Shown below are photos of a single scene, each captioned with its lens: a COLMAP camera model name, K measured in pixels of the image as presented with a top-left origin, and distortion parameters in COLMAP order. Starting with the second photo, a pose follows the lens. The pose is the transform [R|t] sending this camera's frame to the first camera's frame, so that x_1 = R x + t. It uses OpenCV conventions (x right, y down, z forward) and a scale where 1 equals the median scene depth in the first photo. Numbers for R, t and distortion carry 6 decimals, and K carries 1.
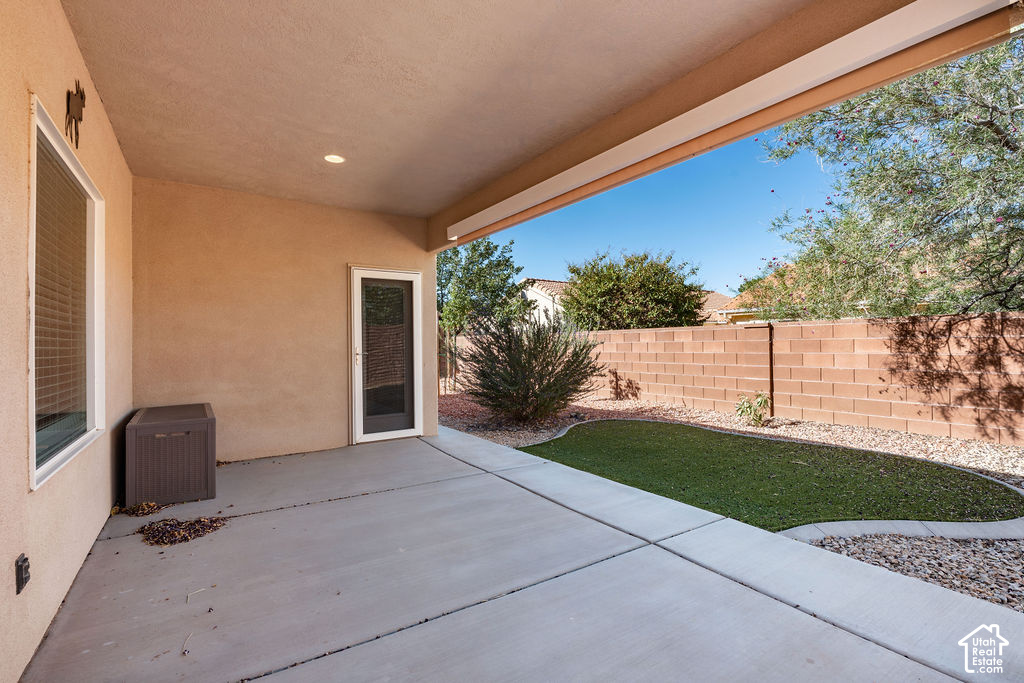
lens RADIAL K [[456.4, 0, 514.6], [0, 456.4, 343.3], [0, 0, 1]] dist [0.013612, 0.000608]
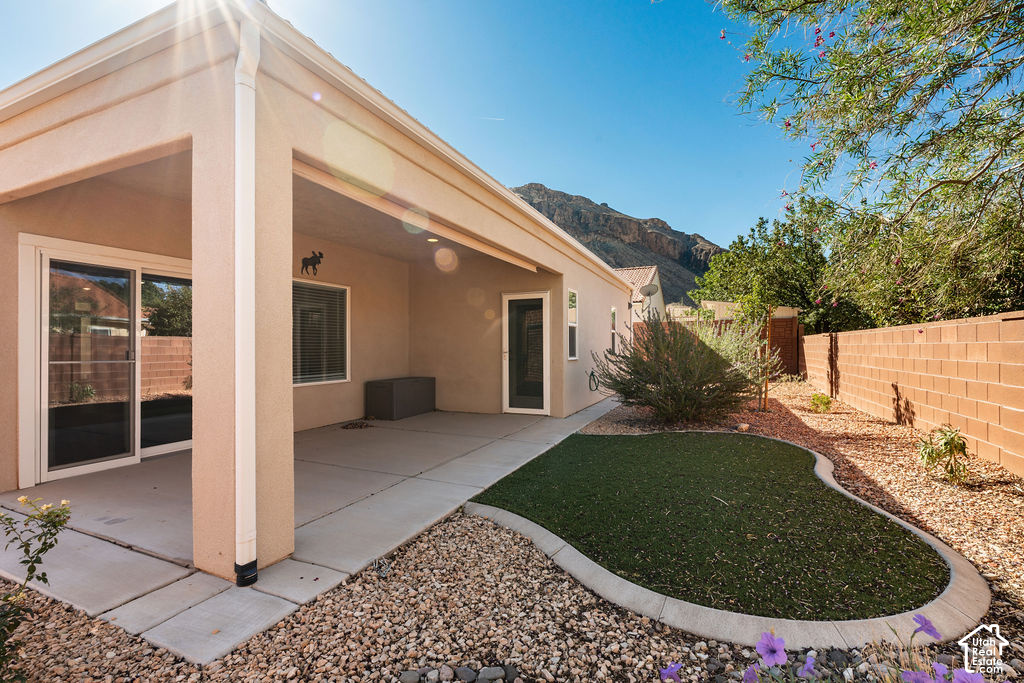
lens RADIAL K [[453.2, 0, 514.4], [0, 453.2, 342.9], [0, 0, 1]] dist [0.000535, -0.000431]
pose [[0.521890, -0.000902, -0.853012, 0.910607], [-0.000882, 0.999998, -0.001597, -0.004601], [0.853012, 0.001586, 0.521888, 0.258412]]
